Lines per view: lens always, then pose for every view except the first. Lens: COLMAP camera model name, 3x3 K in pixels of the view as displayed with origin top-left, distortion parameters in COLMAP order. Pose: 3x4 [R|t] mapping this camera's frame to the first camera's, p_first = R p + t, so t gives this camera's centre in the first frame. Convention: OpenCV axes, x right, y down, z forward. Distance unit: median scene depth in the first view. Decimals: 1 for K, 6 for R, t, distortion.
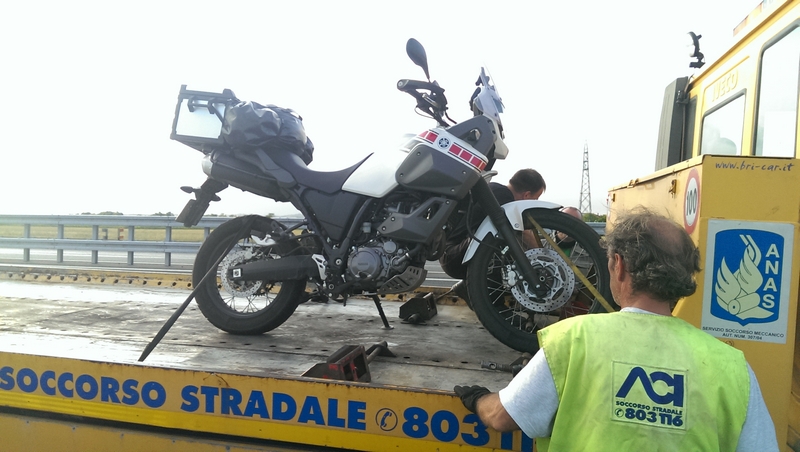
lens RADIAL K [[601.1, 0, 400.0], [0, 601.1, 226.0], [0, 0, 1]] dist [0.158221, 0.000635]
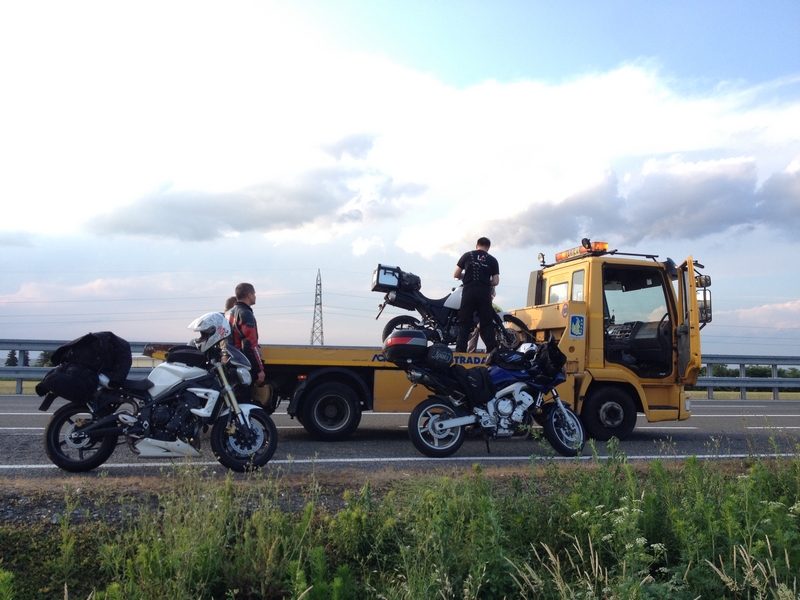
lens RADIAL K [[791.7, 0, 400.0], [0, 791.7, 300.0], [0, 0, 1]] dist [0.115849, -0.002242]
pose [[0.915188, 0.035288, 0.401479, -1.626815], [0.002771, 0.995585, -0.093823, 0.235824], [-0.403018, 0.086978, 0.911050, -2.074277]]
